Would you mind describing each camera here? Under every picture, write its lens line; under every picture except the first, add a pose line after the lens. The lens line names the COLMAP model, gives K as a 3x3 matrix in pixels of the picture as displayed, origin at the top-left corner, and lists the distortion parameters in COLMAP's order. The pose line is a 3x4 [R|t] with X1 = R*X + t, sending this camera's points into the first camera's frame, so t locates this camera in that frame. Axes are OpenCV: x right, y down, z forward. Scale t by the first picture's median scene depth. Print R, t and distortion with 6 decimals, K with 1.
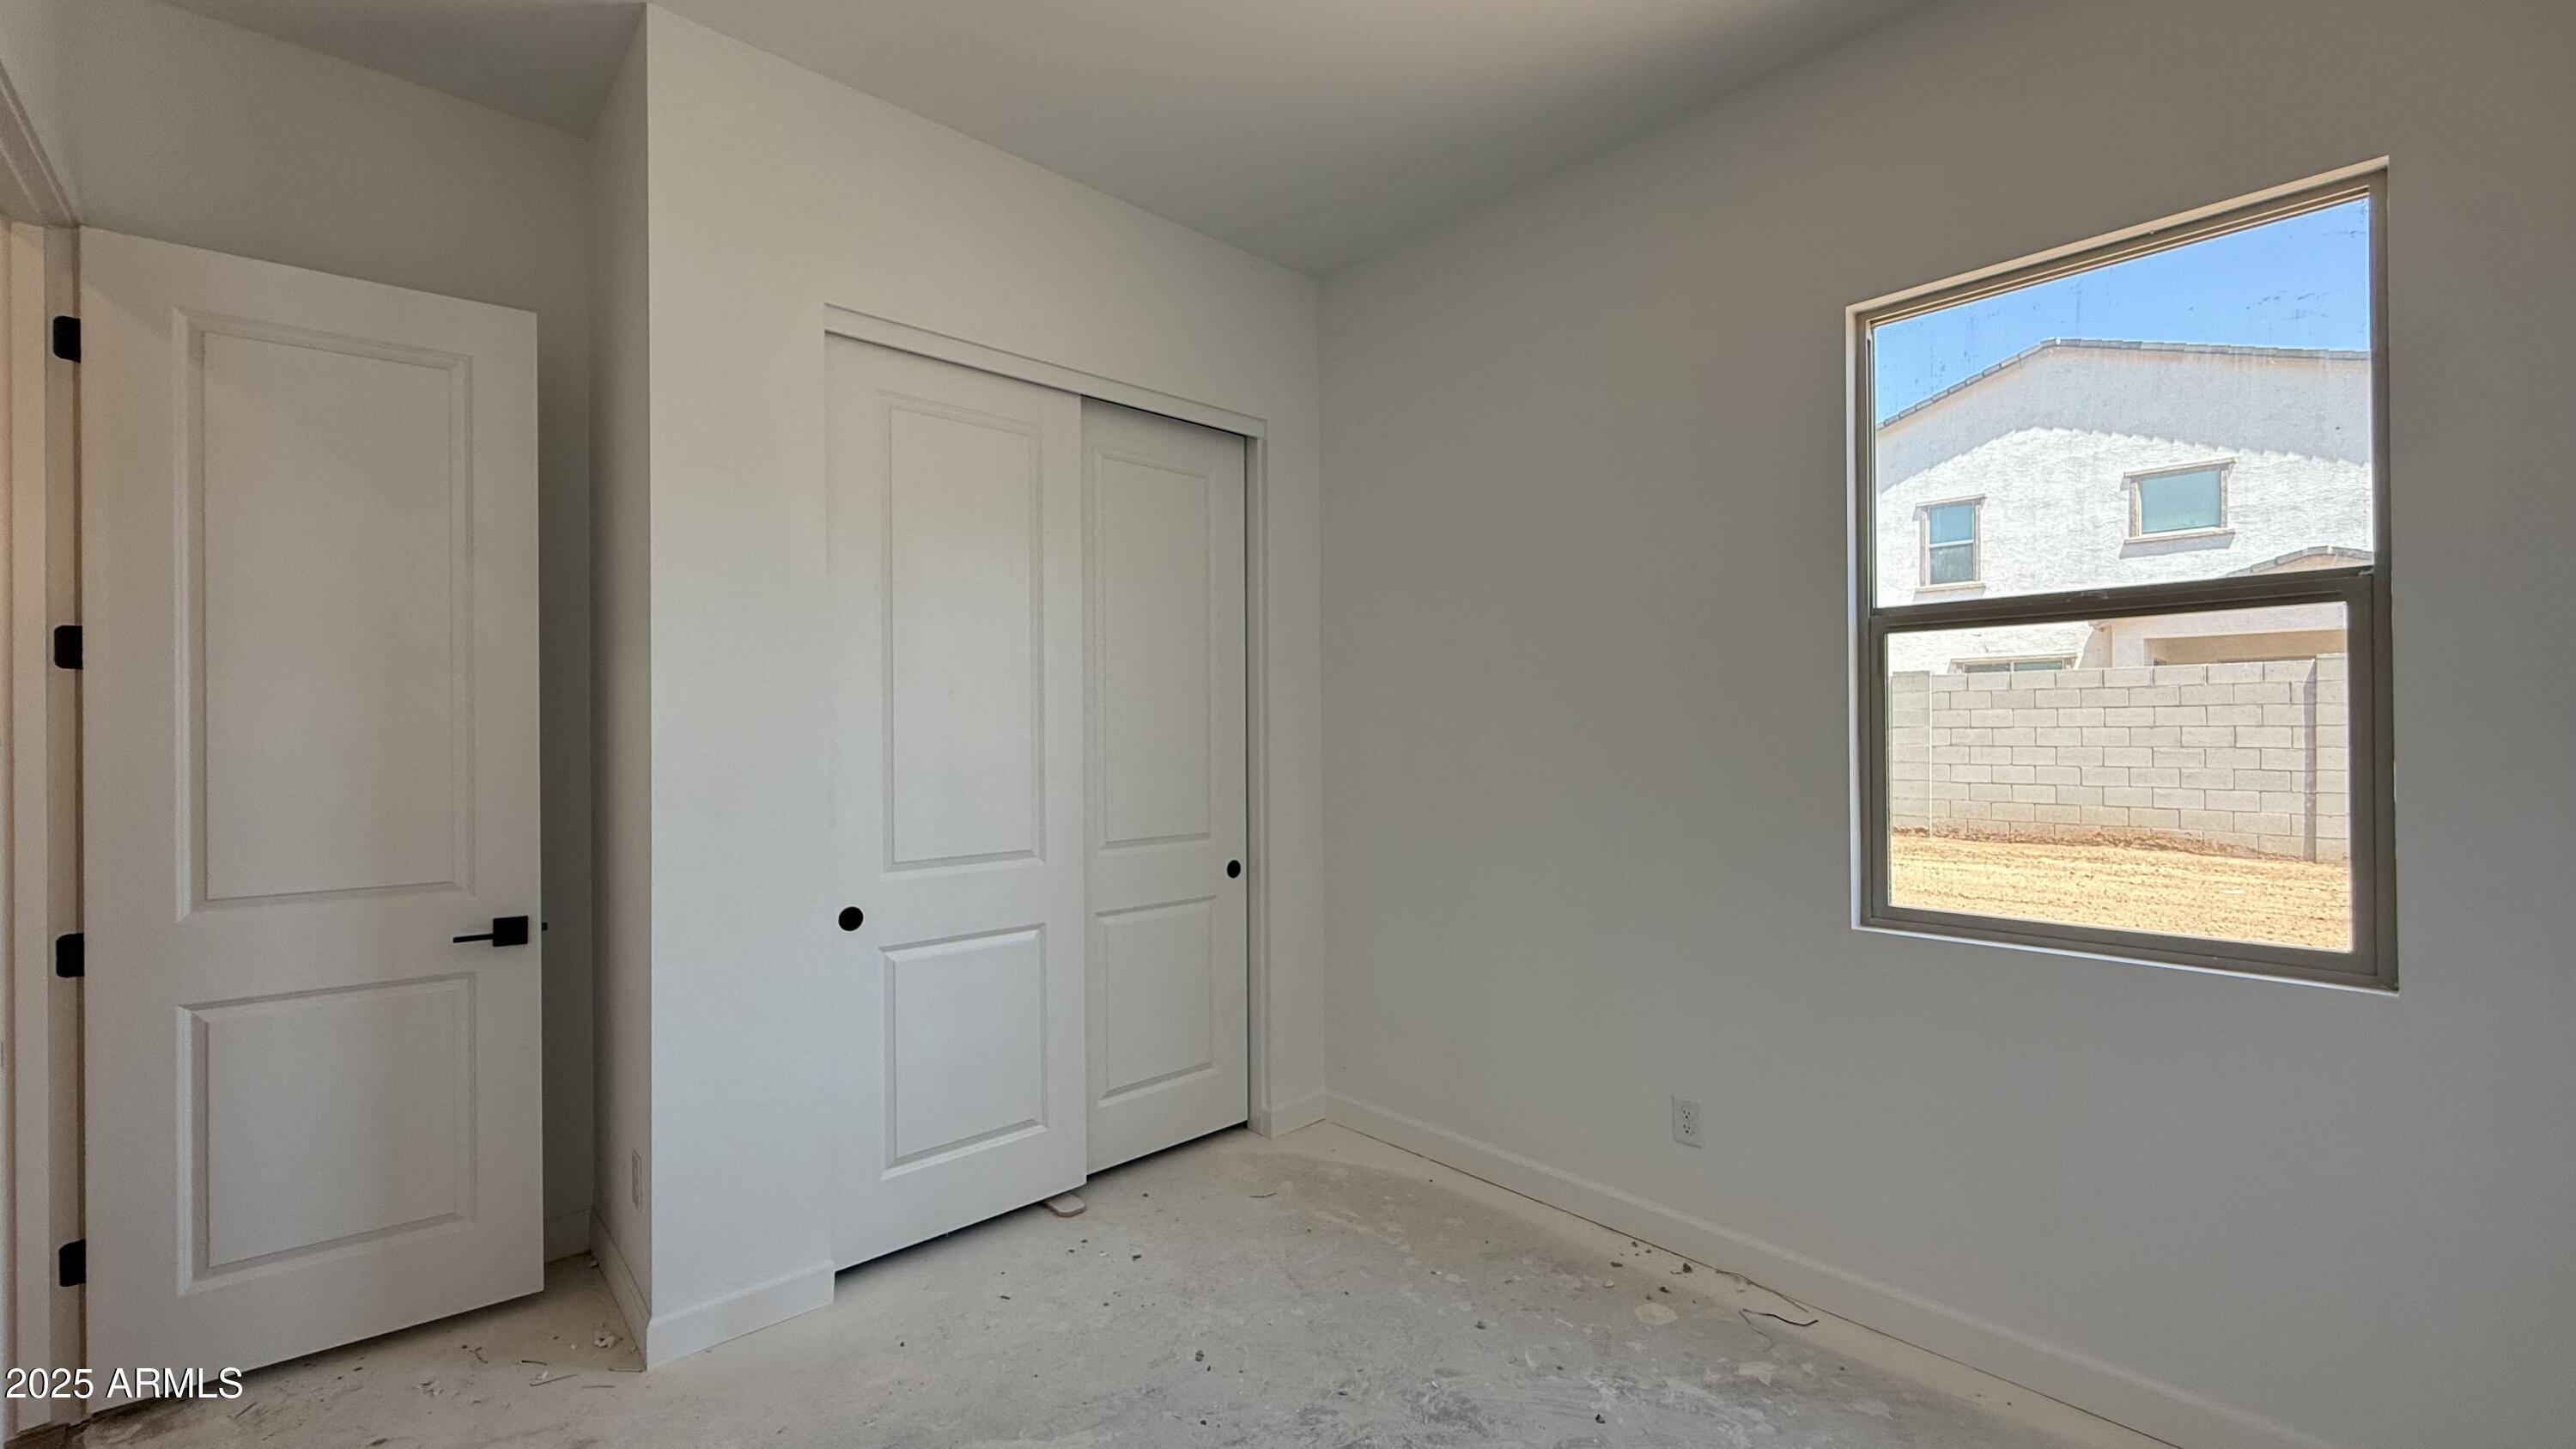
lens RADIAL K [[1028.5, 0, 1279.4], [0, 1028.5, 728.4], [0, 0, 1]] dist [0.003842, -0.000192]
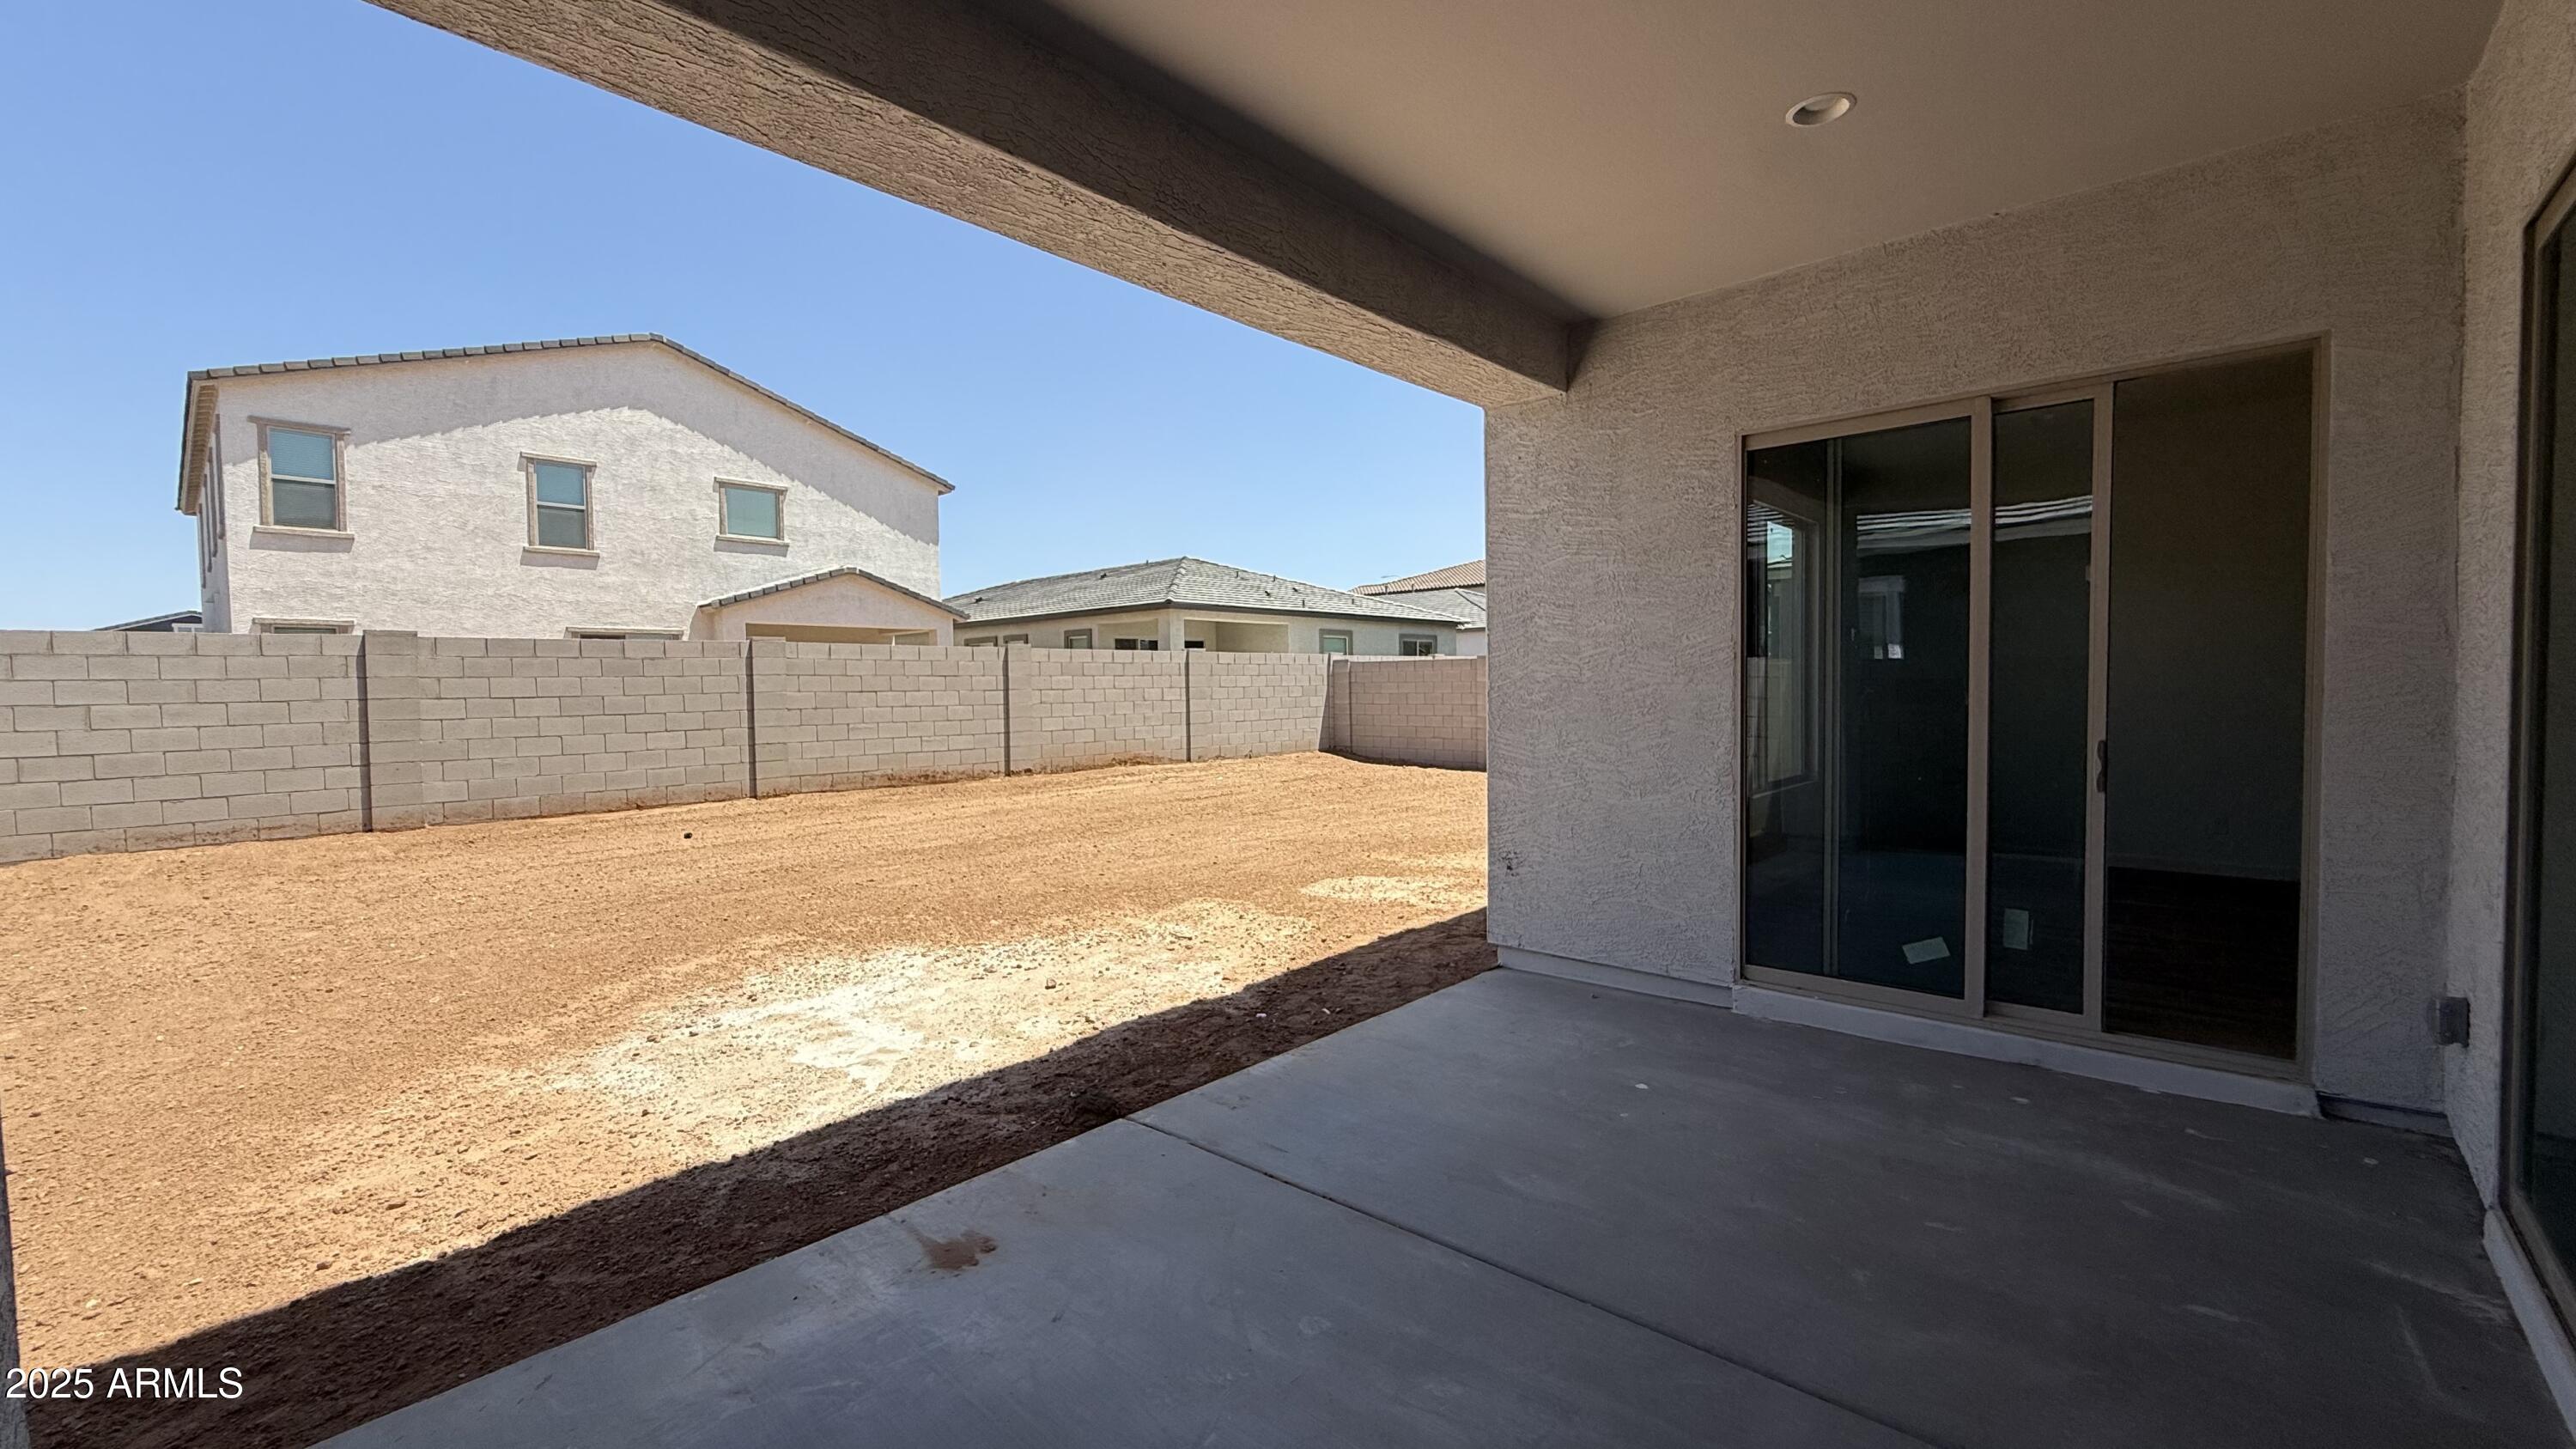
lens RADIAL K [[1028.5, 0, 1285.1], [0, 1028.5, 721.0], [0, 0, 1]] dist [0.003842, -0.000192]
pose [[-0.093404, -0.025443, 0.995303, -0.454020], [0.013539, 0.999549, 0.026822, 0.004785], [-0.995536, 0.015981, -0.093017, 0.529974]]
